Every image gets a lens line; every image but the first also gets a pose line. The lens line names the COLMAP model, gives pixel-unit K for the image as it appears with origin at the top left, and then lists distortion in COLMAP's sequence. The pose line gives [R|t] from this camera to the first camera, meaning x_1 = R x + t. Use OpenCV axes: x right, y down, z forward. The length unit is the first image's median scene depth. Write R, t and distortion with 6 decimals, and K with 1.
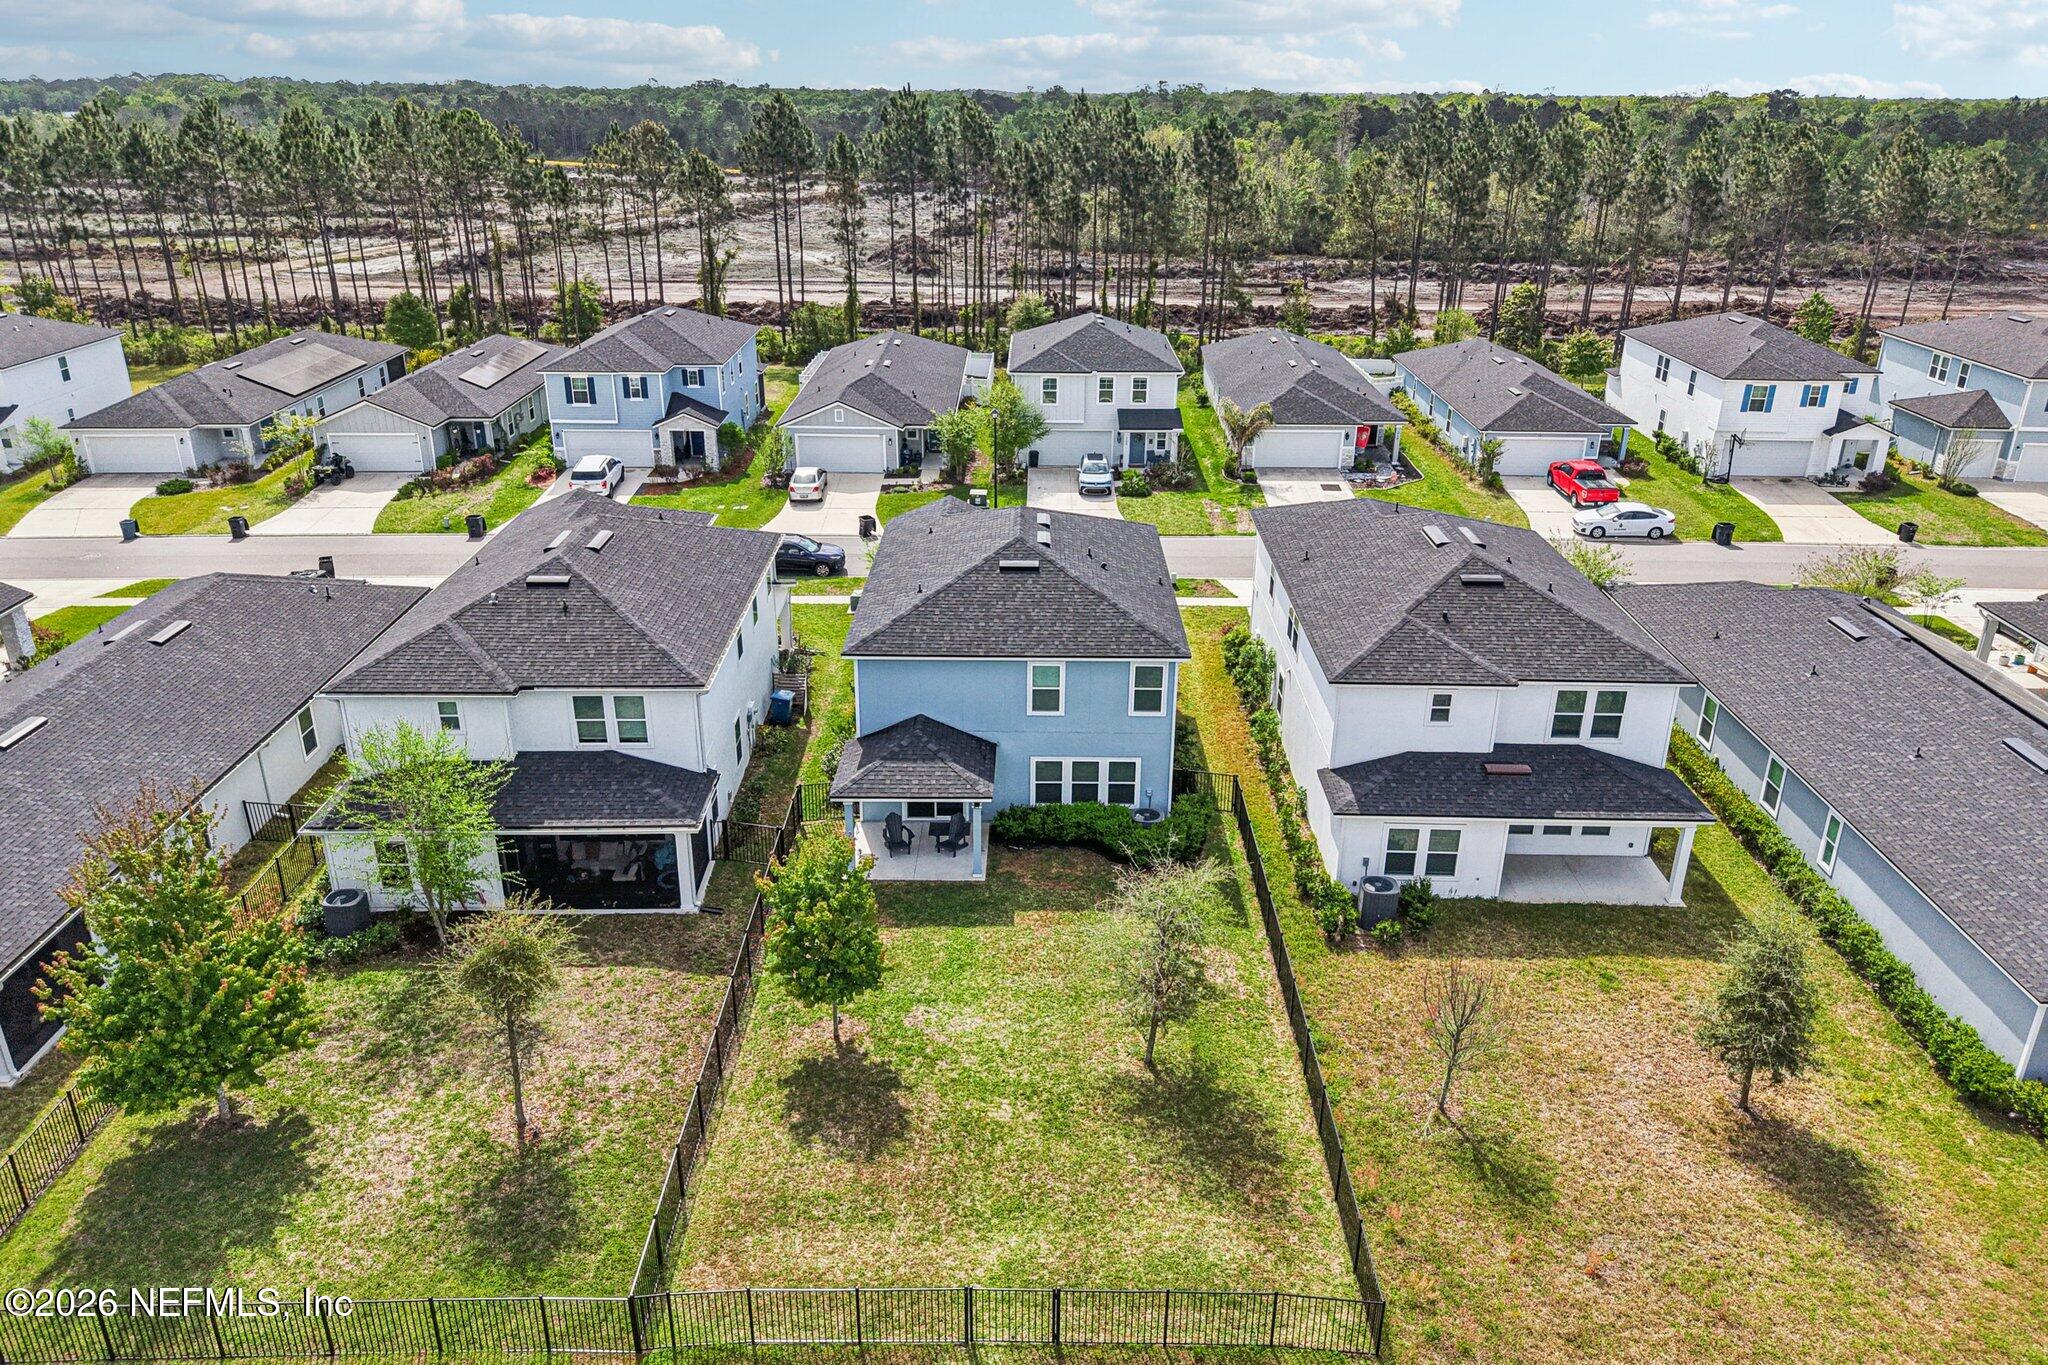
lens RADIAL K [[1403.0, 0, 1021.1], [0, 1403.0, 702.0], [0, 0, 1]] dist [0.000585, -0.007118]
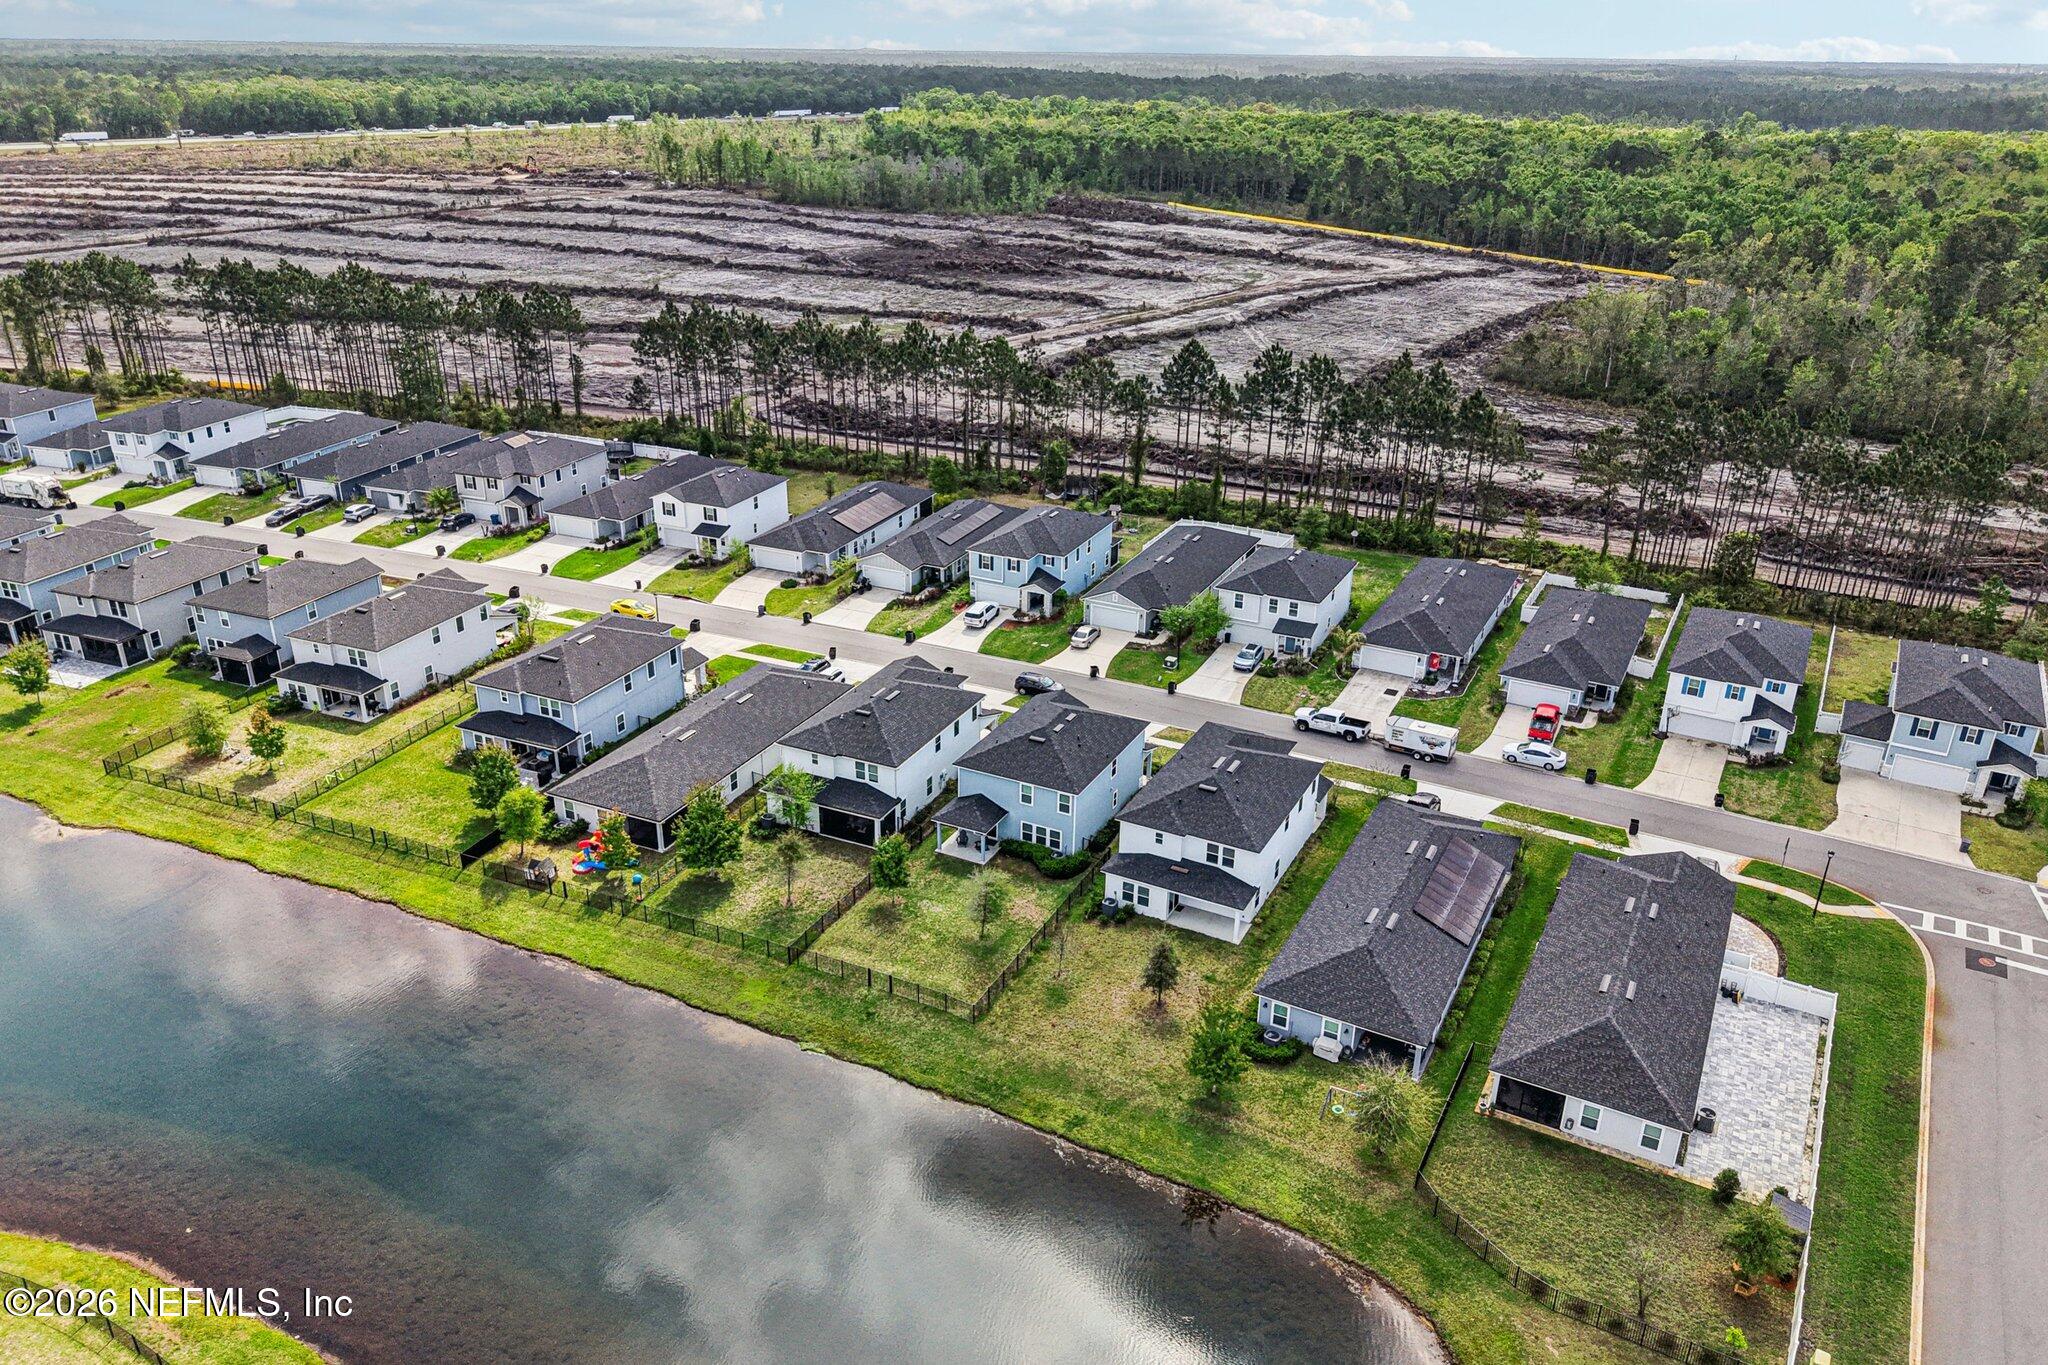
lens RADIAL K [[1383.8, 0, 997.7], [0, 1383.8, 681.3], [0, 0, 1]] dist [0.038343, -0.058393]
pose [[0.893253, 0.179744, -0.412058, 0.924259], [-0.180739, 0.982838, 0.036921, -0.281769], [0.411622, 0.041495, 0.910409, -1.223253]]
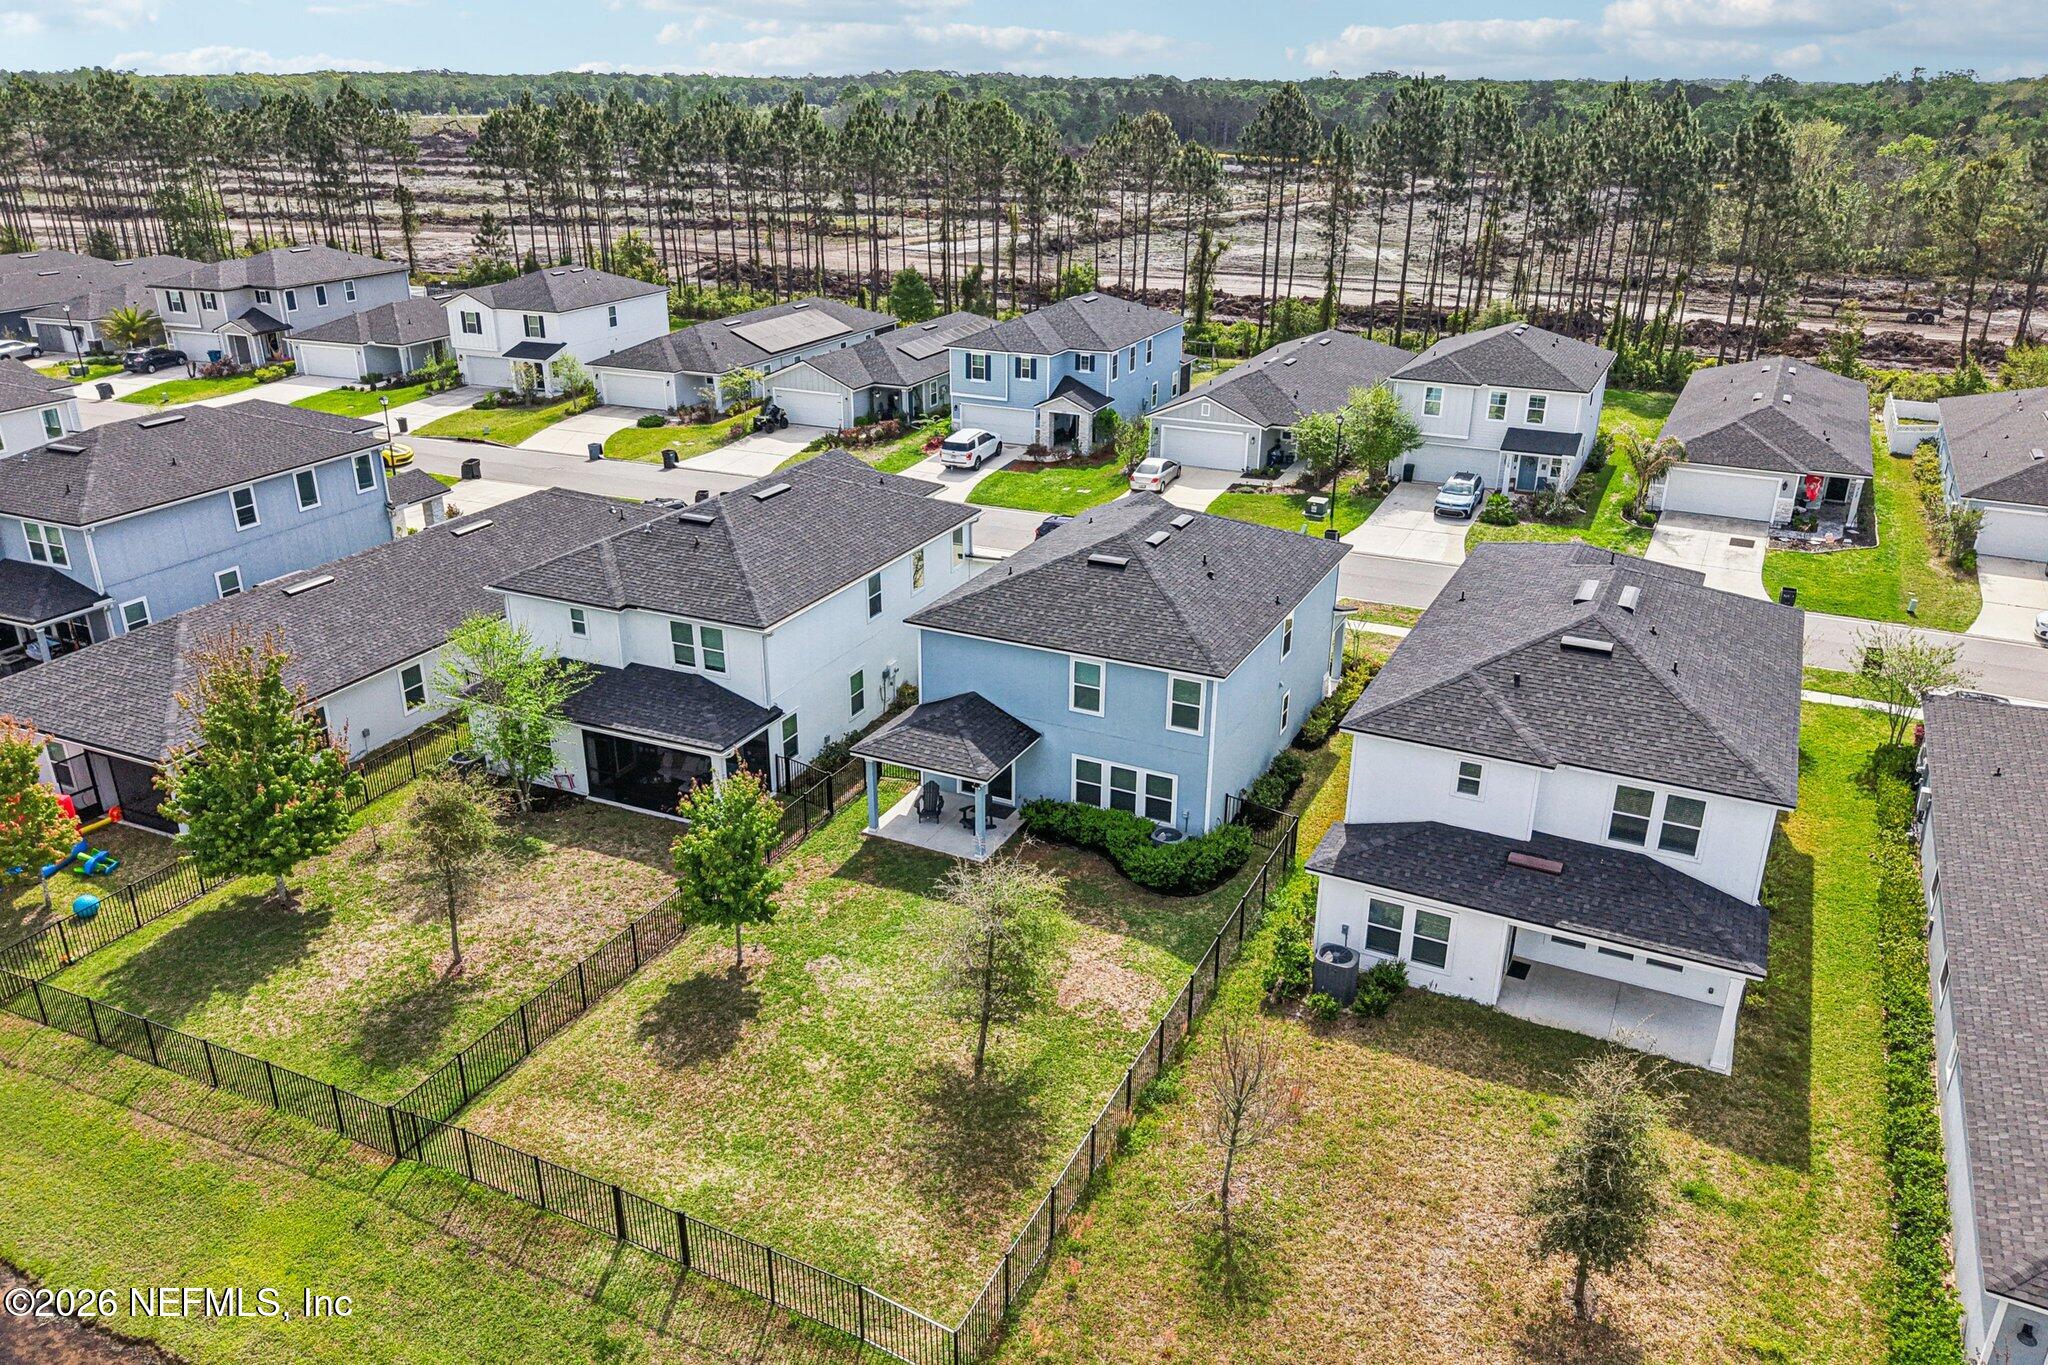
lens RADIAL K [[1448.1, 0, 1000.3], [0, 1448.1, 682.6], [0, 0, 1]] dist [-0.001867, -0.004090]
pose [[0.897899, 0.162460, -0.409125, 0.371075], [-0.169654, 0.985322, 0.018926, -0.020705], [0.406195, 0.052416, 0.912282, 0.050289]]
